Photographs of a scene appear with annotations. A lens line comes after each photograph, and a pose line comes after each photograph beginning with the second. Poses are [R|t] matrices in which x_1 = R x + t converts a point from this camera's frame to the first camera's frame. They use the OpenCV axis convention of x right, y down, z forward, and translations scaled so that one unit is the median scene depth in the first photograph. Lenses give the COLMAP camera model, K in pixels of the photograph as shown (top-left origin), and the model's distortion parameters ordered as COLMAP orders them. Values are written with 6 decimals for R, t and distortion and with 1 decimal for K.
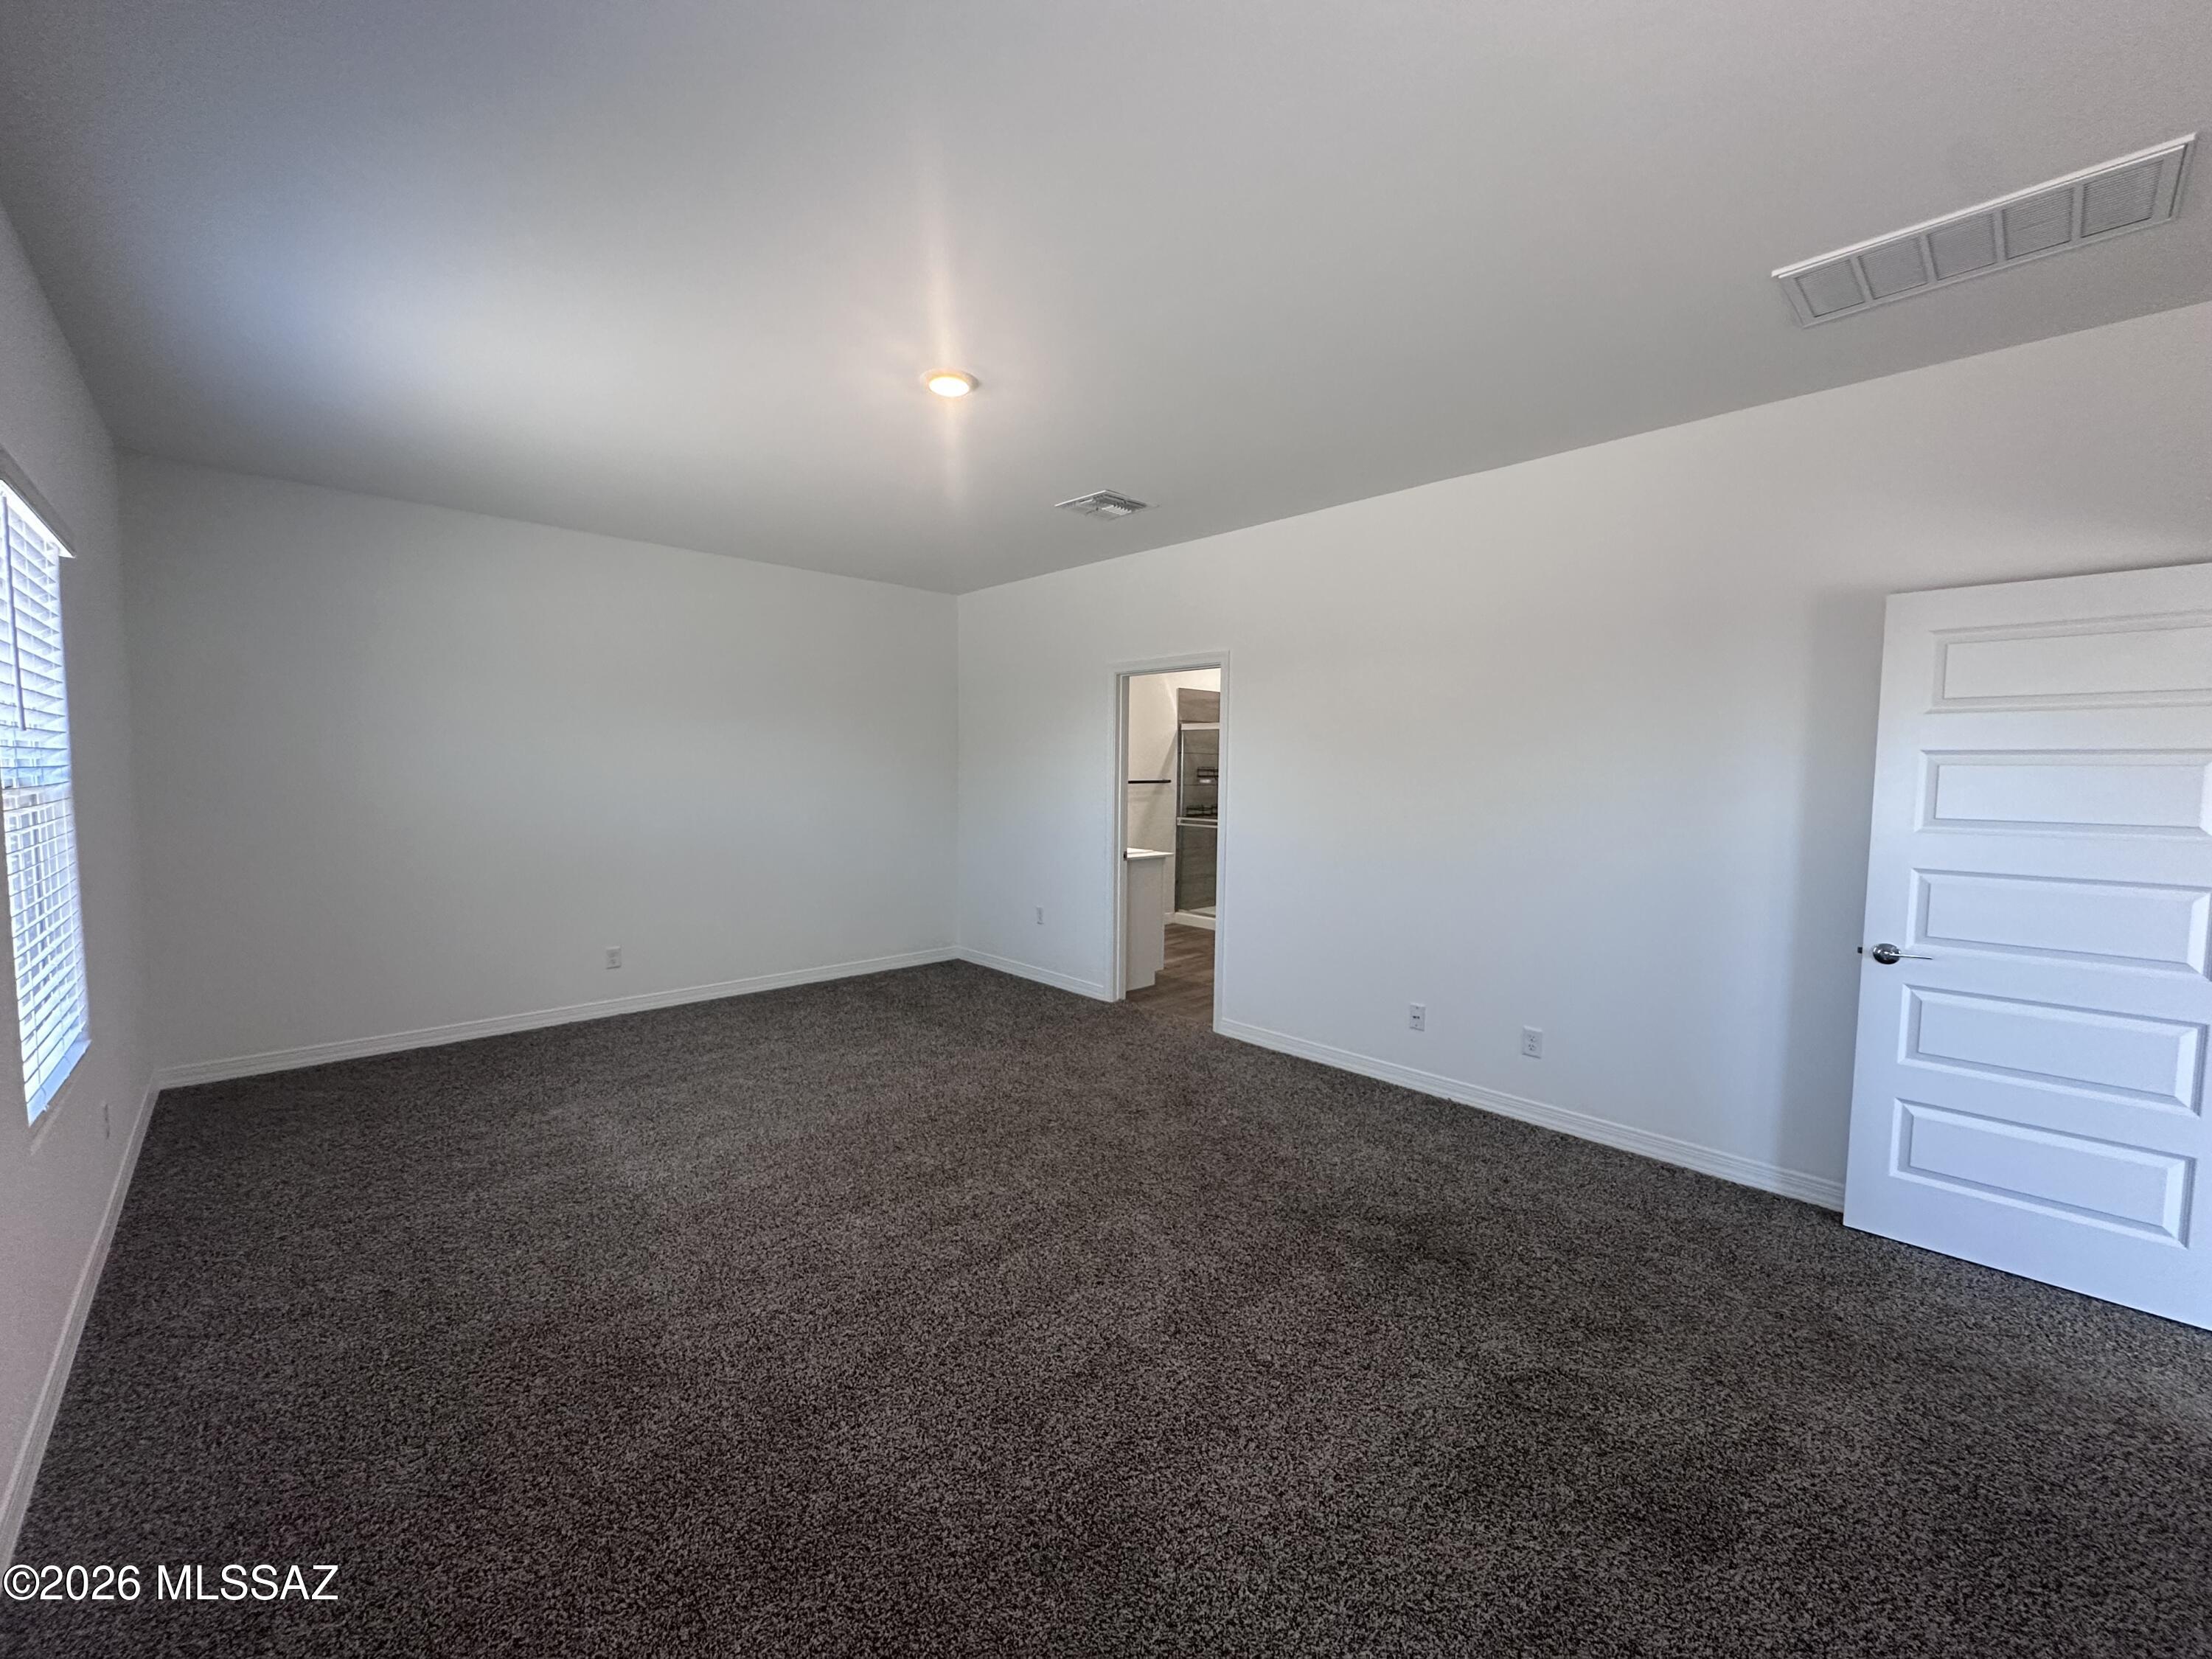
lens RADIAL K [[885.8, 0, 1101.3], [0, 885.8, 830.8], [0, 0, 1]] dist [-0.005519, 0.000866]
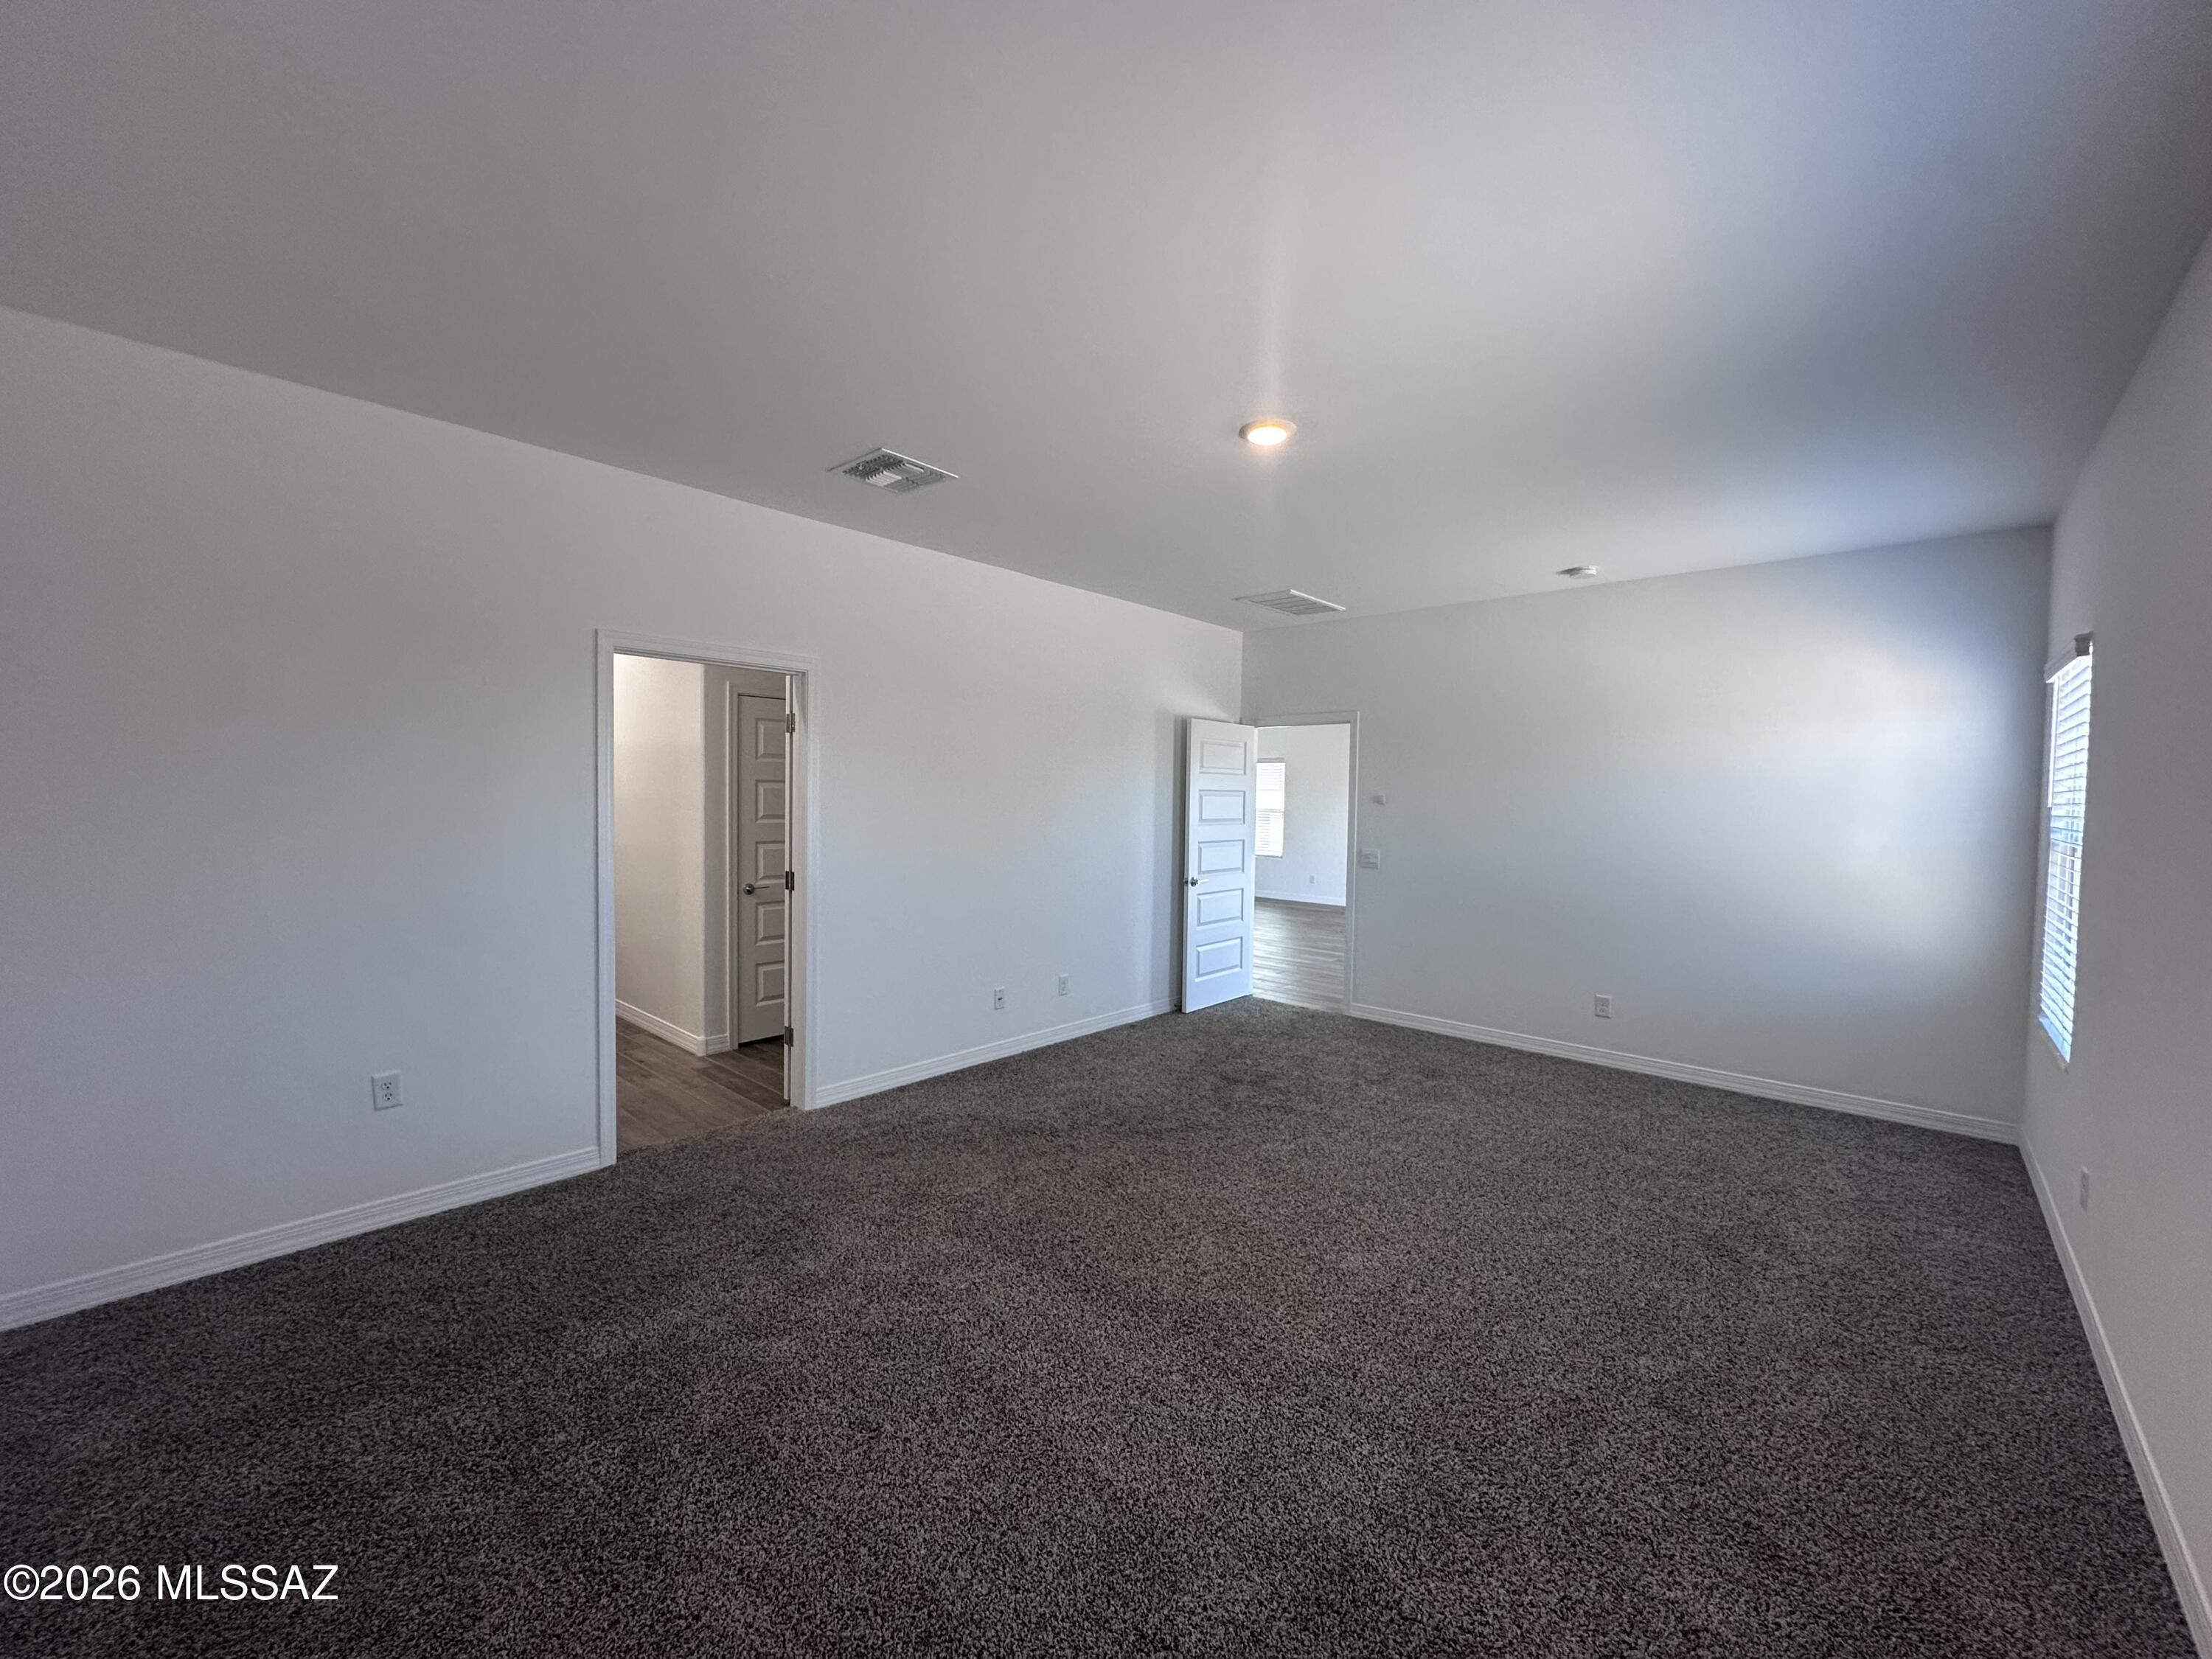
lens RADIAL K [[885.8, 0, 1101.3], [0, 885.8, 826.7], [0, 0, 1]] dist [-0.005519, 0.000866]
pose [[-0.081542, -0.040967, 0.995828, -1.141154], [0.056798, 0.997340, 0.045680, -0.099413], [-0.995050, 0.060286, -0.078998, 1.239912]]
